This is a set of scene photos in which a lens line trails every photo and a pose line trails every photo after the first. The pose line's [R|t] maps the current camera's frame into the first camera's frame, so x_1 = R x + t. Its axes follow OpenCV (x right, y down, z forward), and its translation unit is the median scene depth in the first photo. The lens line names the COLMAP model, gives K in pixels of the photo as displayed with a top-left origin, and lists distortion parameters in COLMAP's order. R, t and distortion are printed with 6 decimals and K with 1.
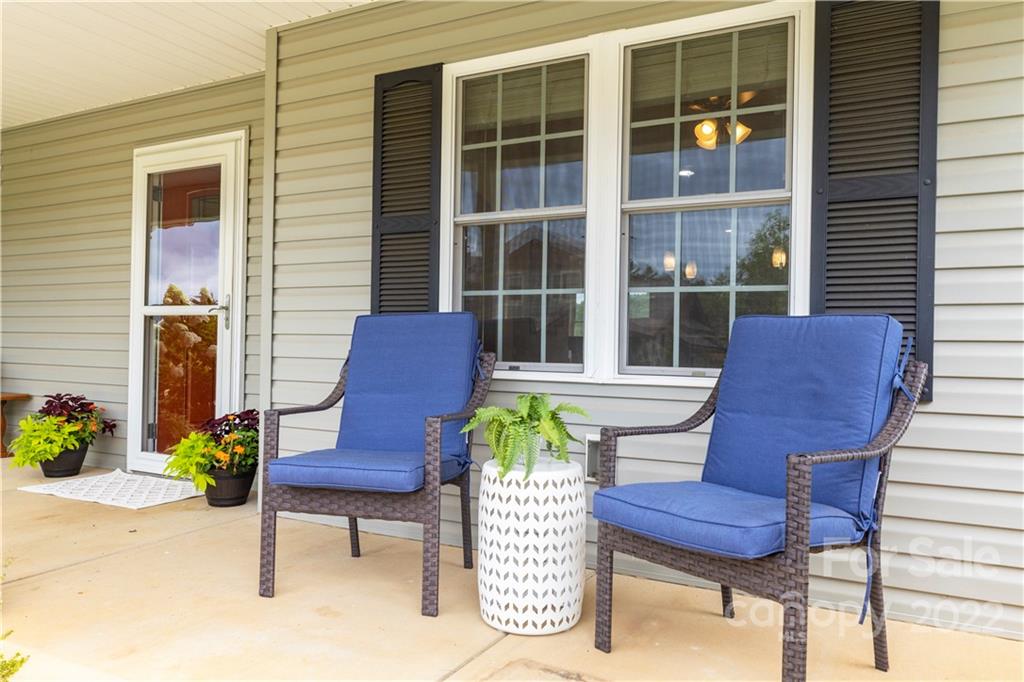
lens RADIAL K [[756.7, 0, 512.0], [0, 756.7, 341.0], [0, 0, 1]] dist [0.005132, 0.004362]
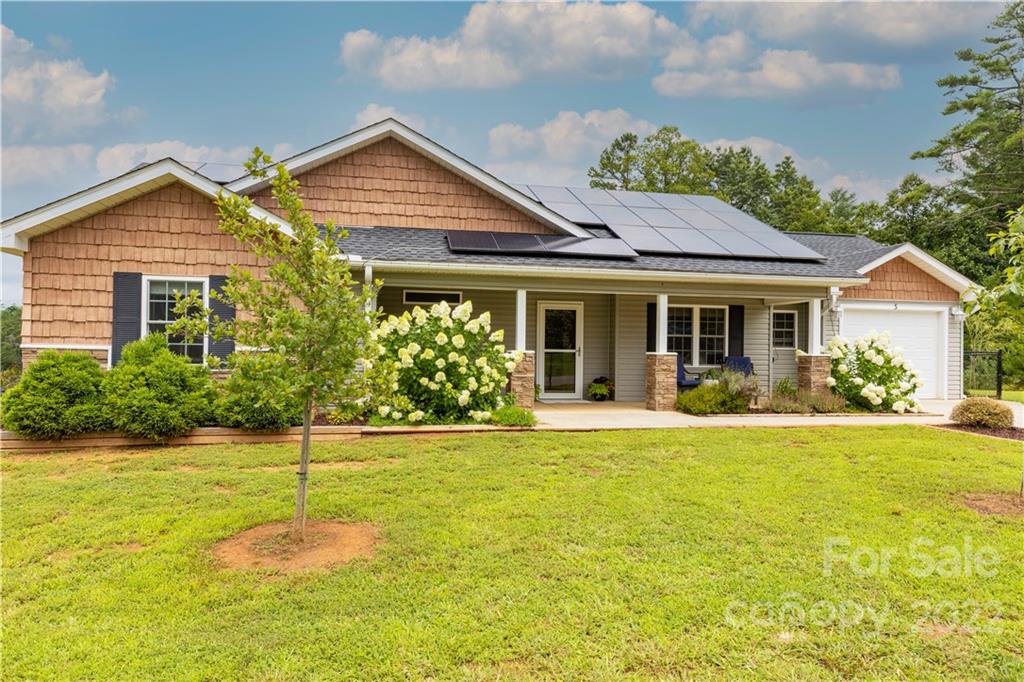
lens RADIAL K [[645.6, 0, 512.0], [0, 645.6, 341.0], [0, 0, 1]] dist [0.005806, 0.001742]
pose [[0.767117, -0.003624, 0.641496, -3.863492], [-0.003453, 0.999946, 0.009779, -0.175244], [-0.641497, -0.009717, 0.767064, -1.728965]]
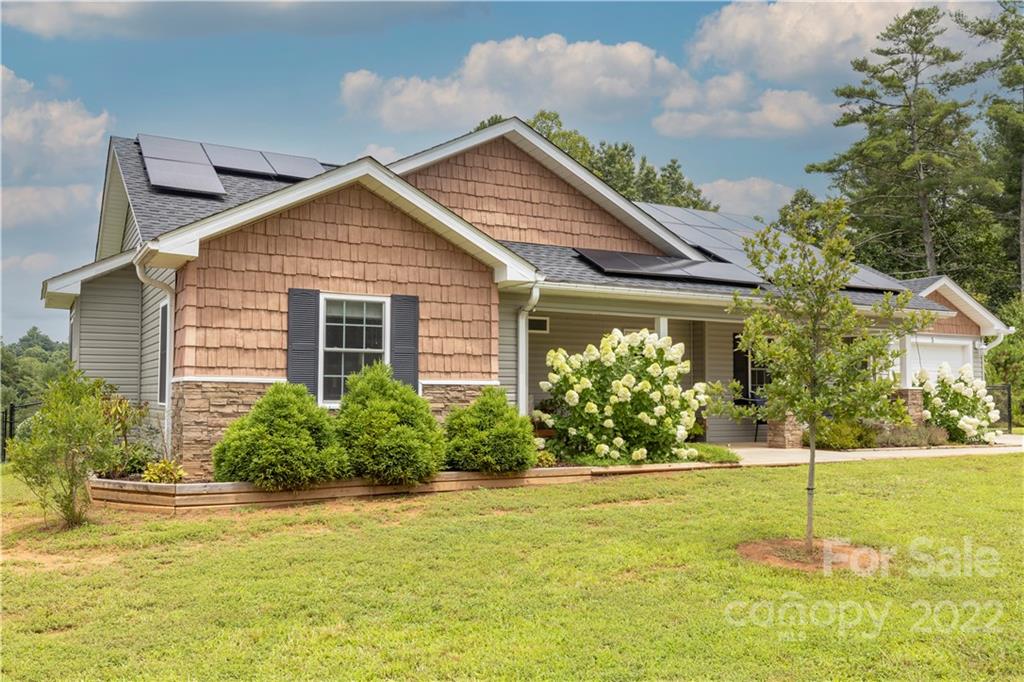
lens RADIAL K [[891.4, 0, 512.0], [0, 891.4, 341.0], [0, 0, 1]] dist [-0.005666, -0.005182]
pose [[0.543294, 0.033365, 0.838879, -5.774952], [-0.001665, 0.999251, -0.038665, -0.129108], [-0.839541, 0.019610, 0.542943, -0.756122]]
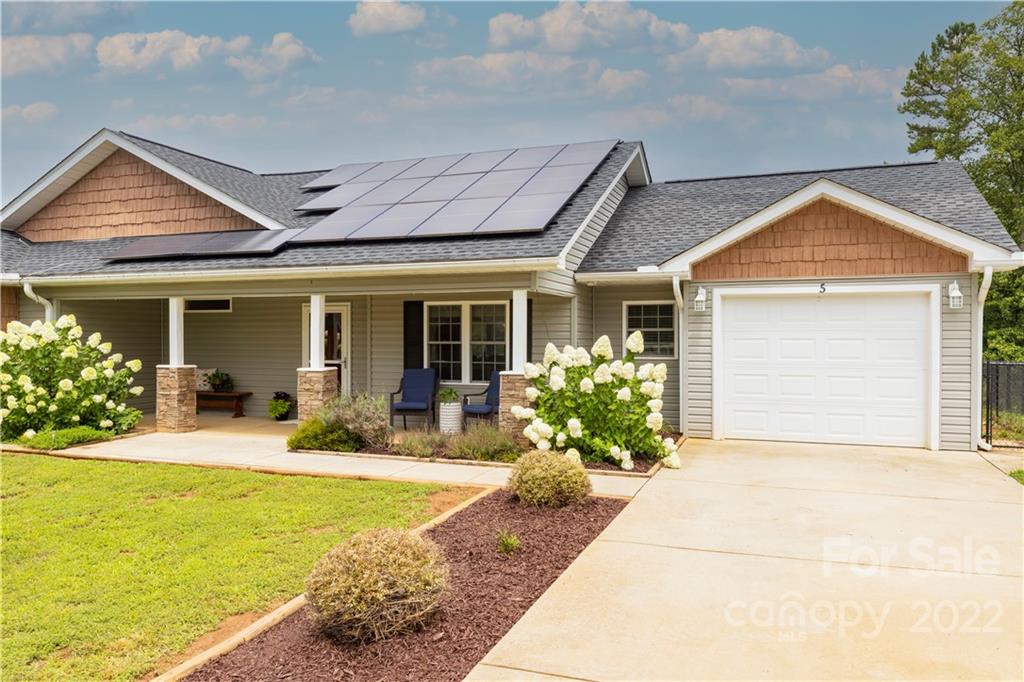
lens RADIAL K [[756.7, 0, 512.0], [0, 756.7, 341.0], [0, 0, 1]] dist [0.005132, 0.004362]
pose [[0.990947, -0.020369, 0.132699, -0.174301], [0.017826, 0.999635, 0.020319, -0.258489], [-0.133064, -0.017770, 0.990948, -3.069139]]
